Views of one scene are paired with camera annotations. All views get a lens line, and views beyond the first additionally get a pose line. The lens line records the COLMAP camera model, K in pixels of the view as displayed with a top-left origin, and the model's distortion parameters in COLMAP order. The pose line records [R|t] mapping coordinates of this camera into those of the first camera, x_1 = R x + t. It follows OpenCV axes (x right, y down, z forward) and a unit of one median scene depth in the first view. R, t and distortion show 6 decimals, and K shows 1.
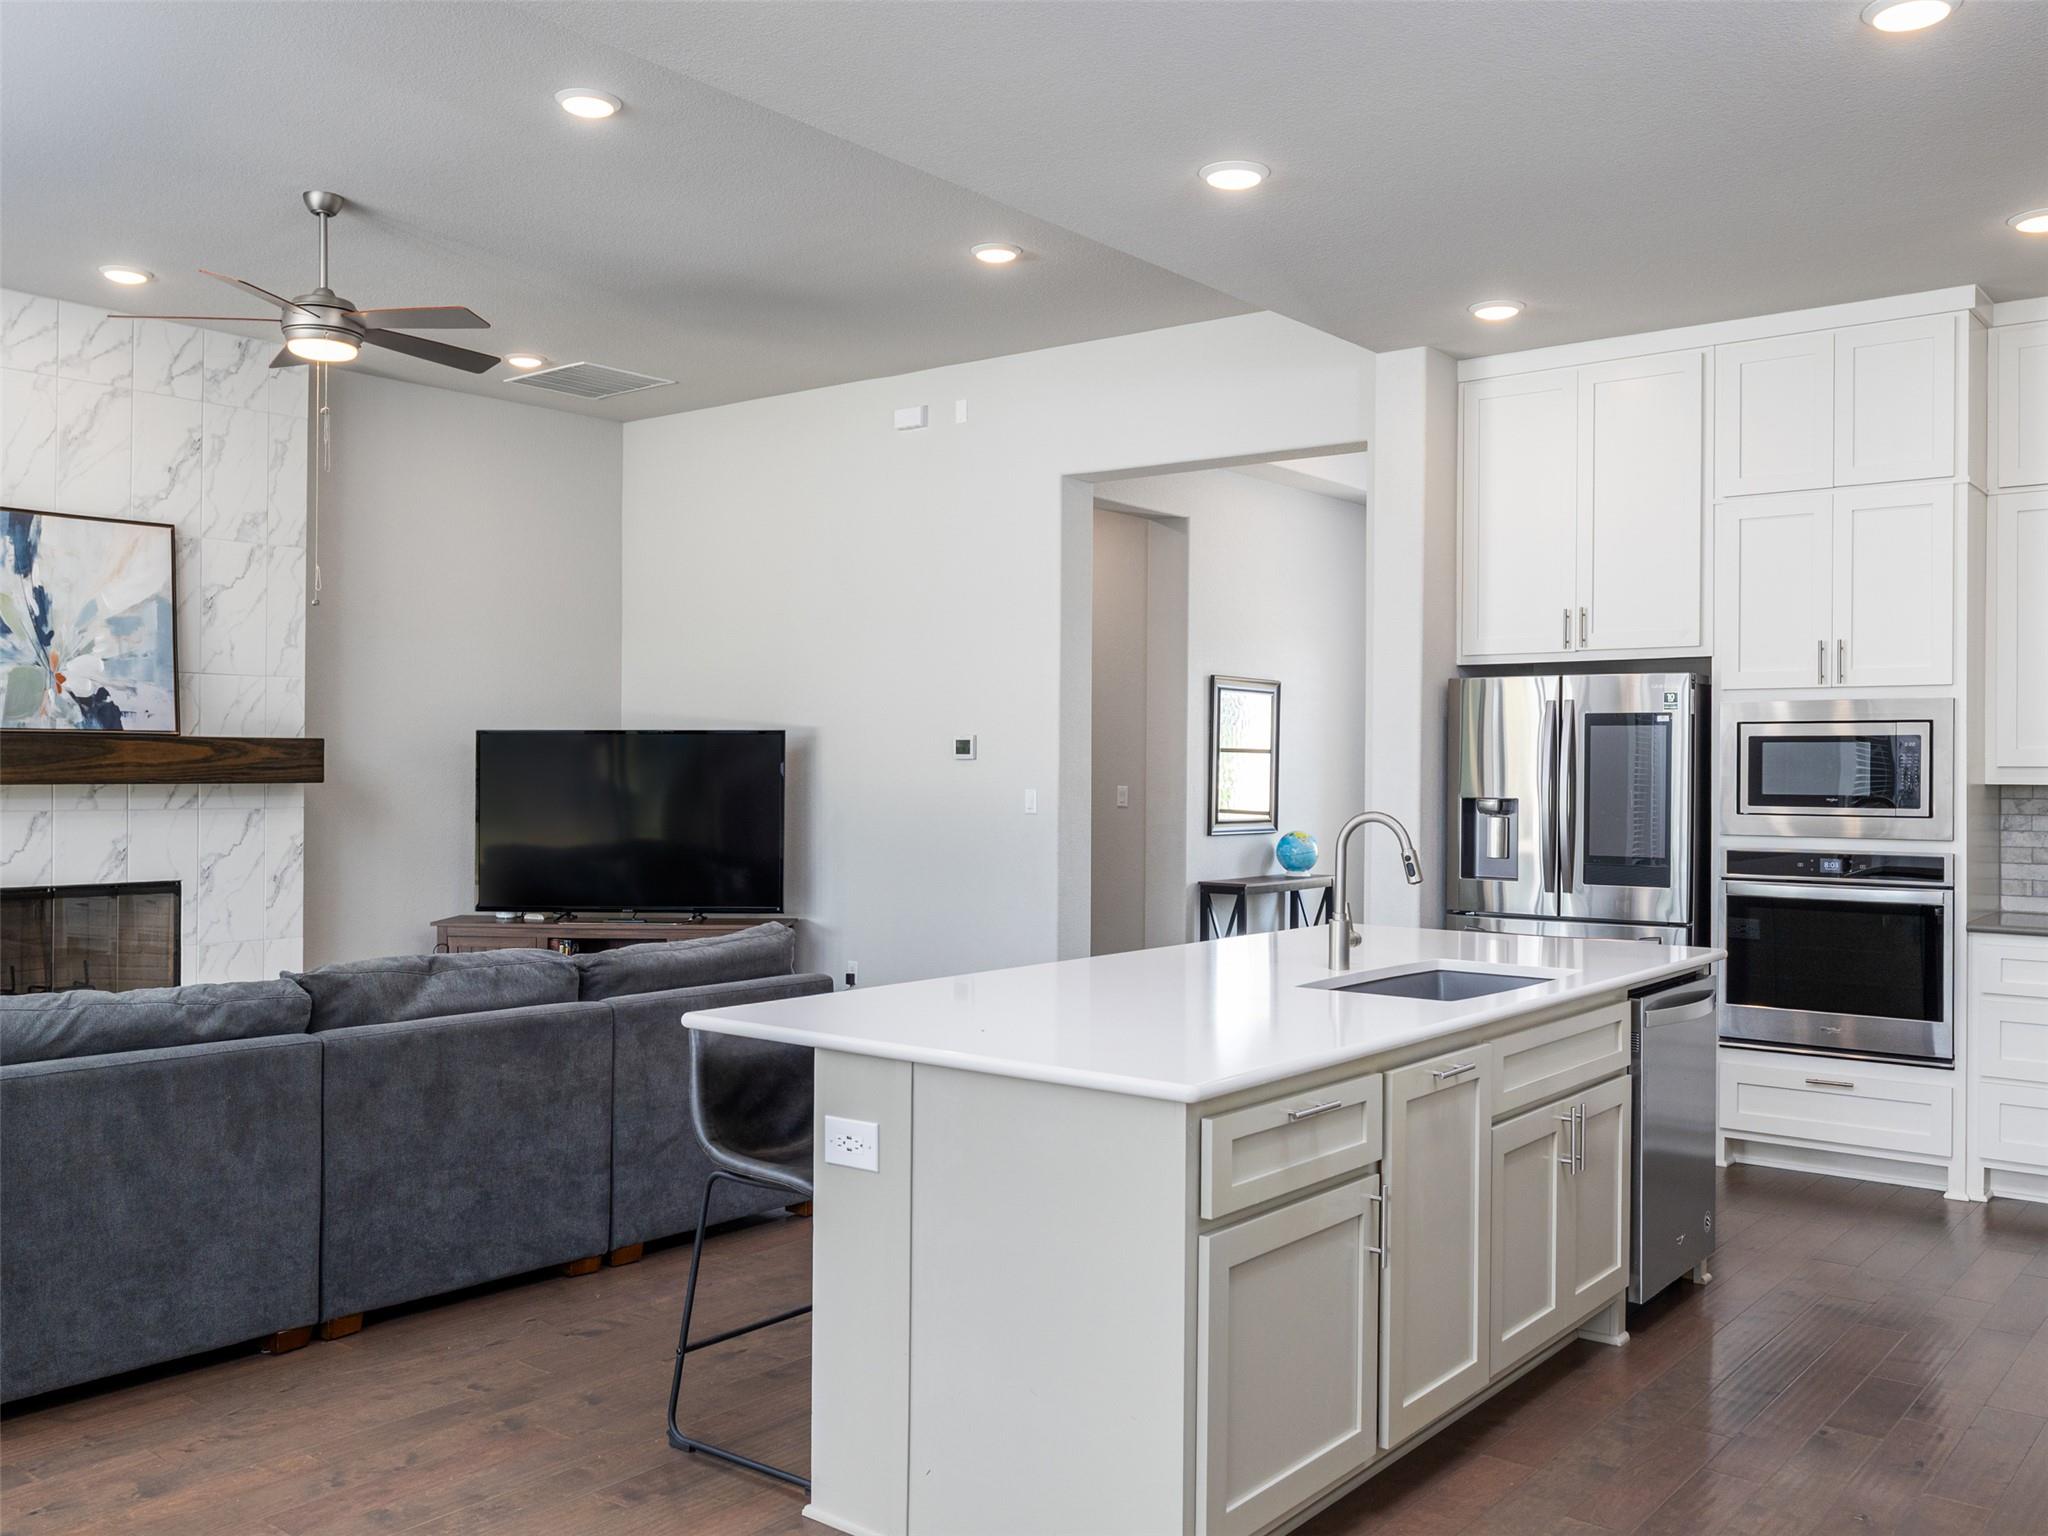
lens RADIAL K [[1747.9, 0, 1022.7], [0, 1747.9, 770.0], [0, 0, 1]] dist [0.002074, -0.003907]
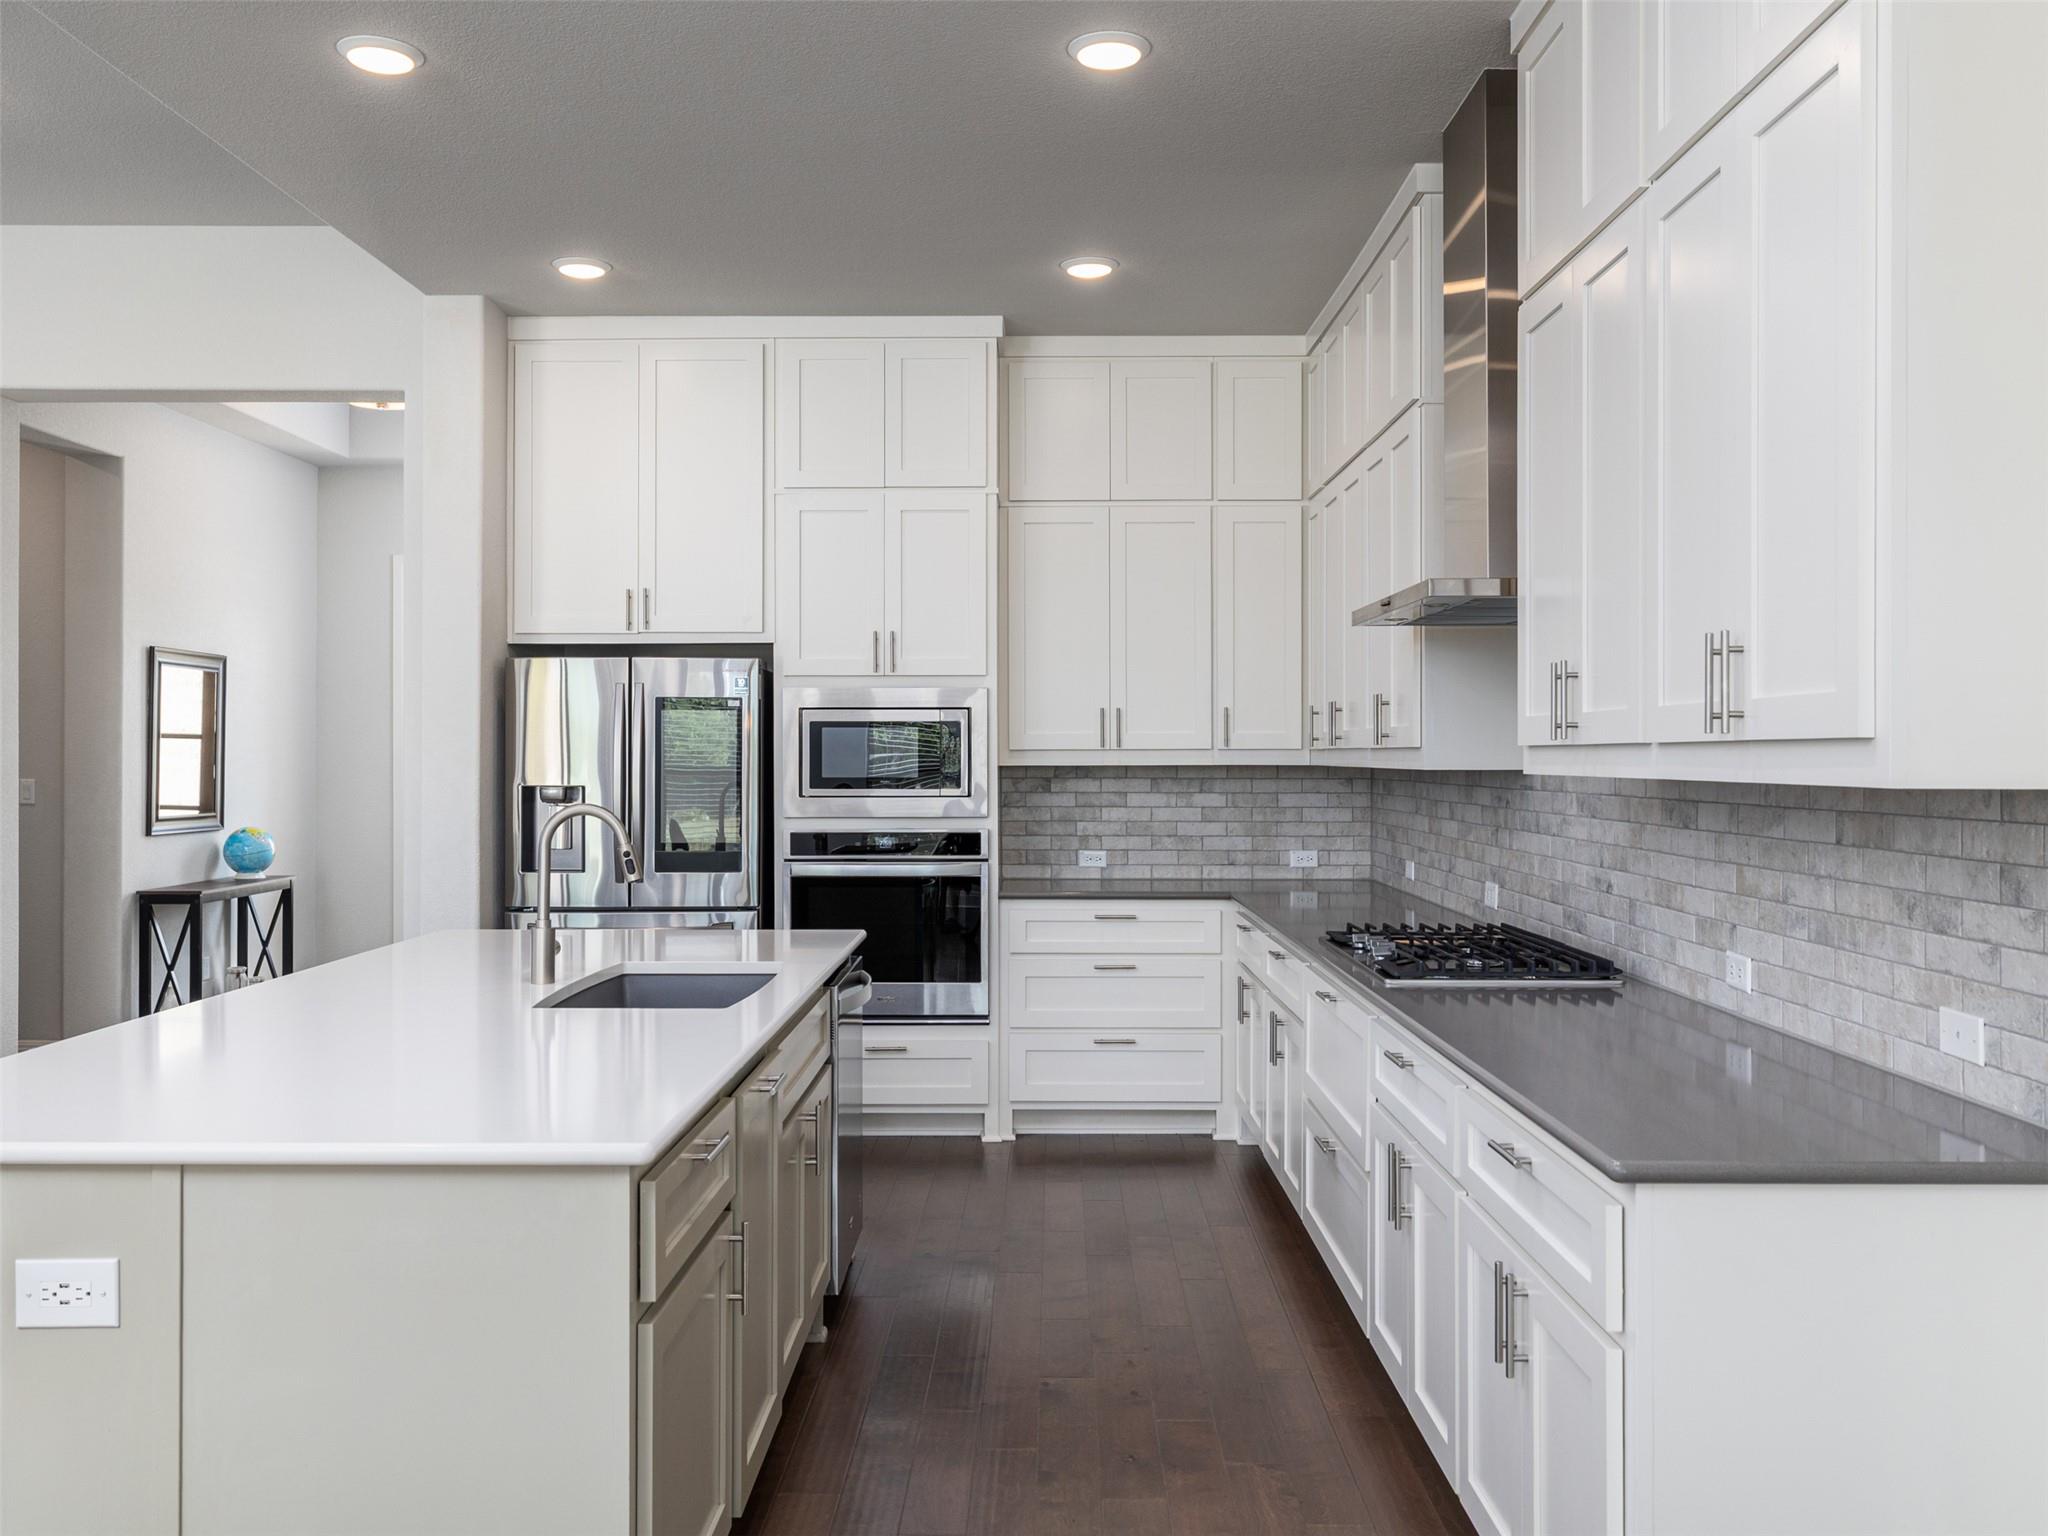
lens RADIAL K [[1747.9, 0, 1031.4], [0, 1747.9, 749.9], [0, 0, 1]] dist [0.002074, -0.003907]
pose [[0.786223, -0.005388, 0.617919, -0.101889], [0.006955, 0.999976, -0.000131, -0.001376], [-0.617904, 0.004401, 0.786241, 0.091551]]
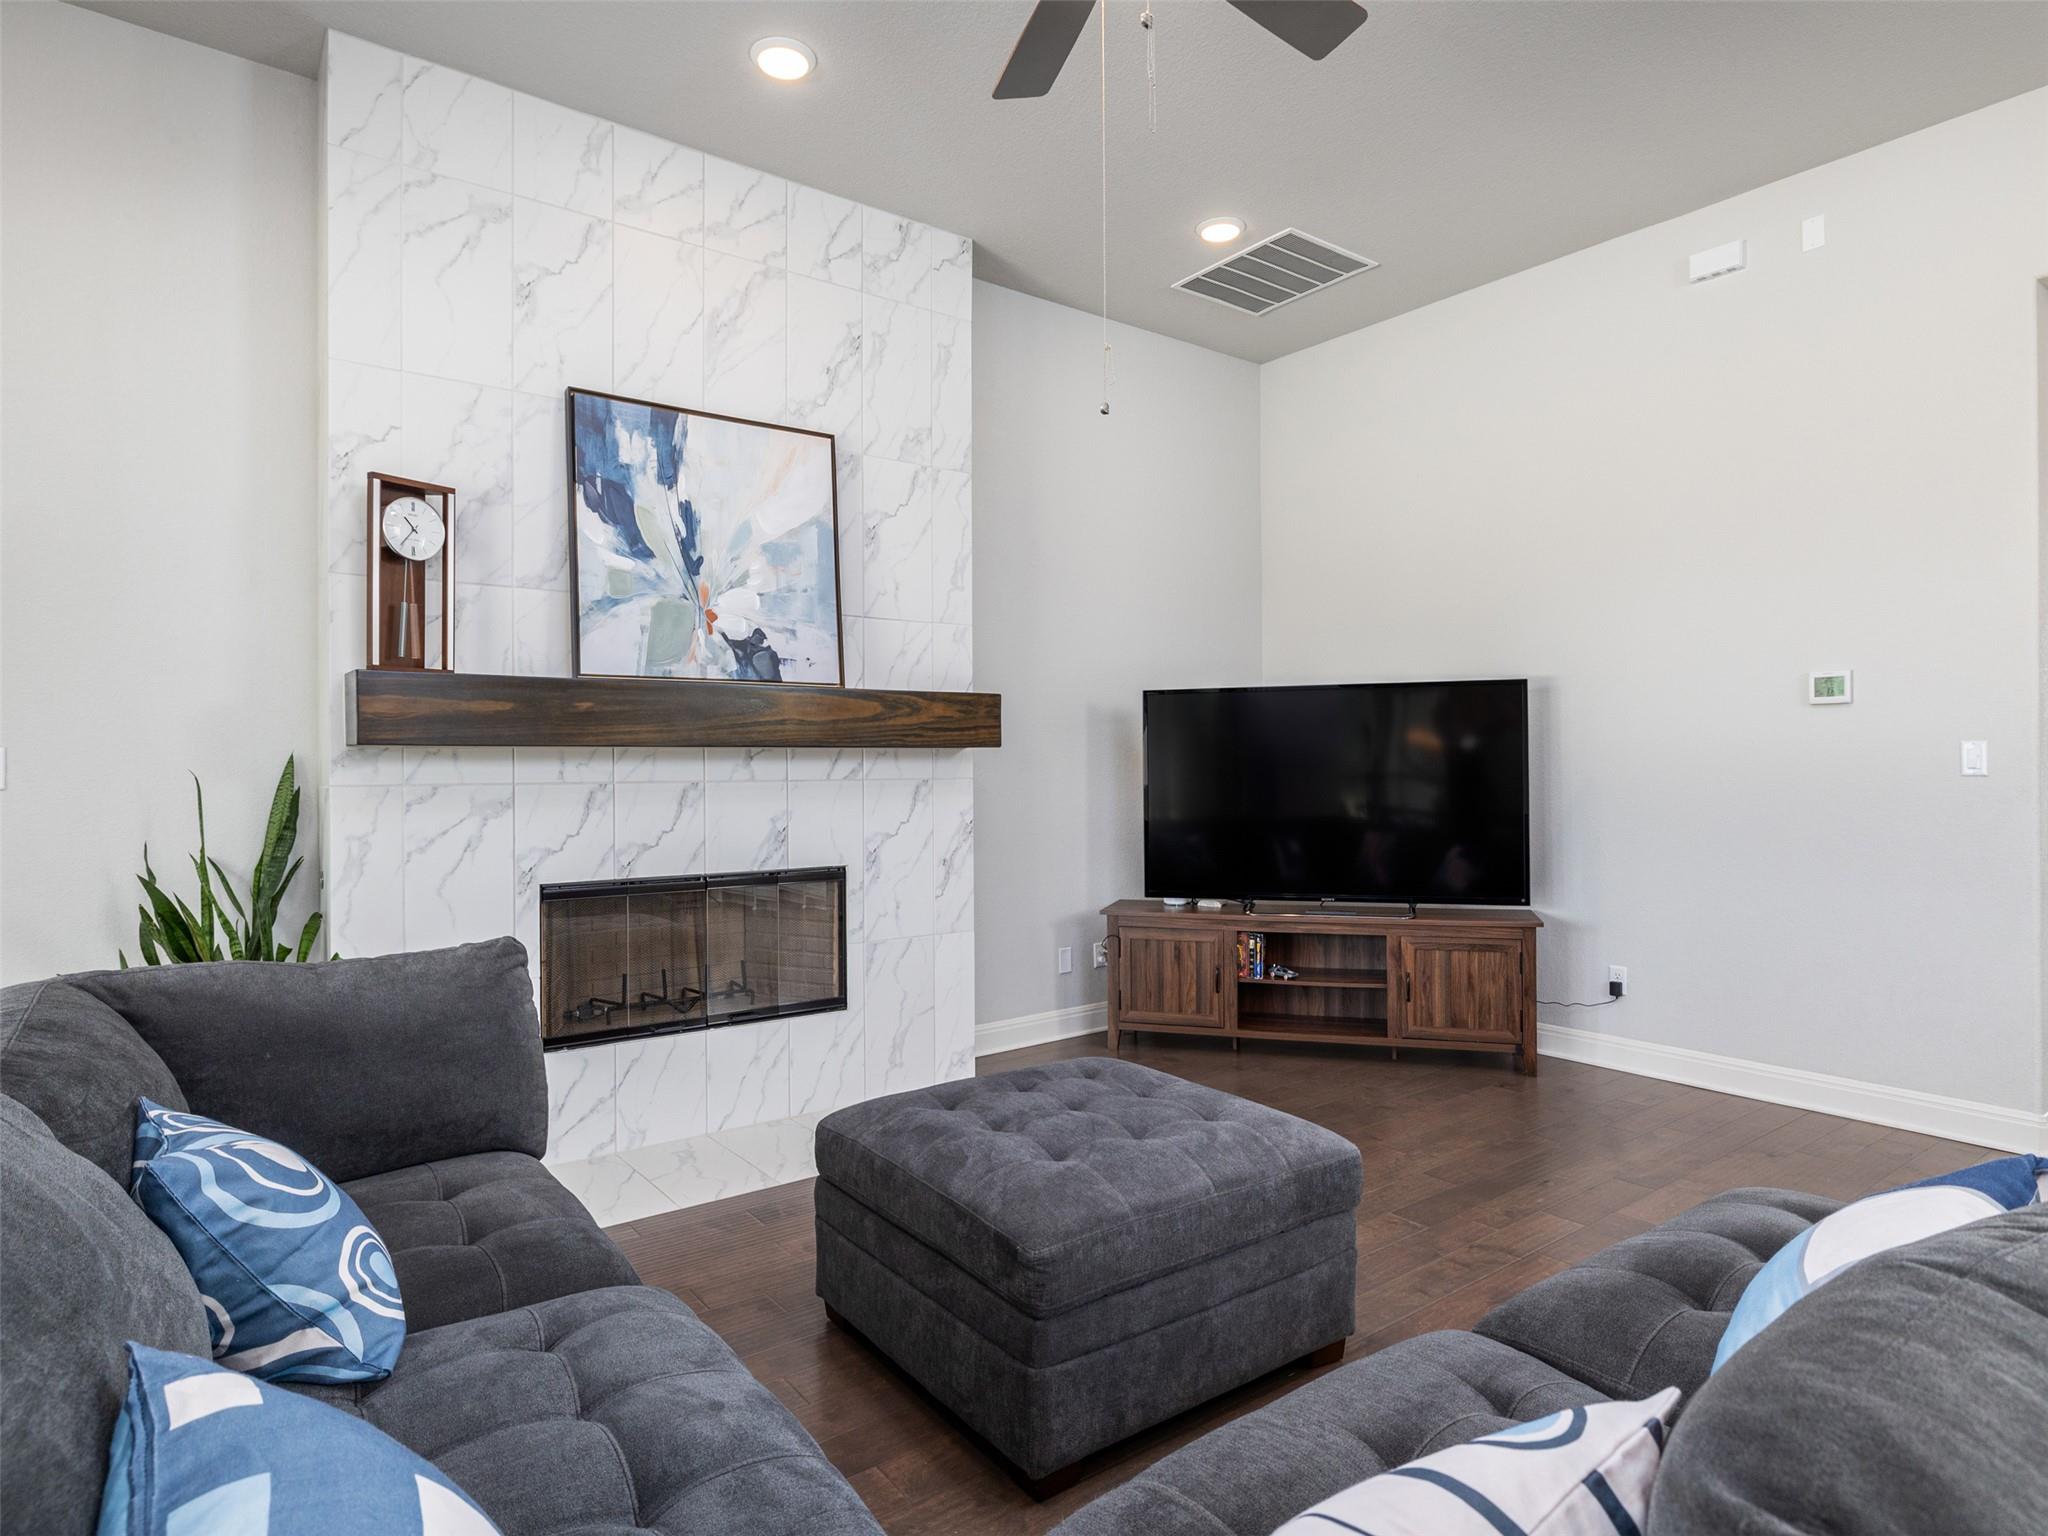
lens RADIAL K [[1147.4, 0, 1020.1], [0, 1147.4, 767.6], [0, 0, 1]] dist [-0.005835, -0.002851]
pose [[0.970781, -0.013441, -0.239591, -0.285235], [0.013028, 0.999910, -0.003311, 0.020547], [0.239614, 0.000093, 0.970868, 0.518767]]
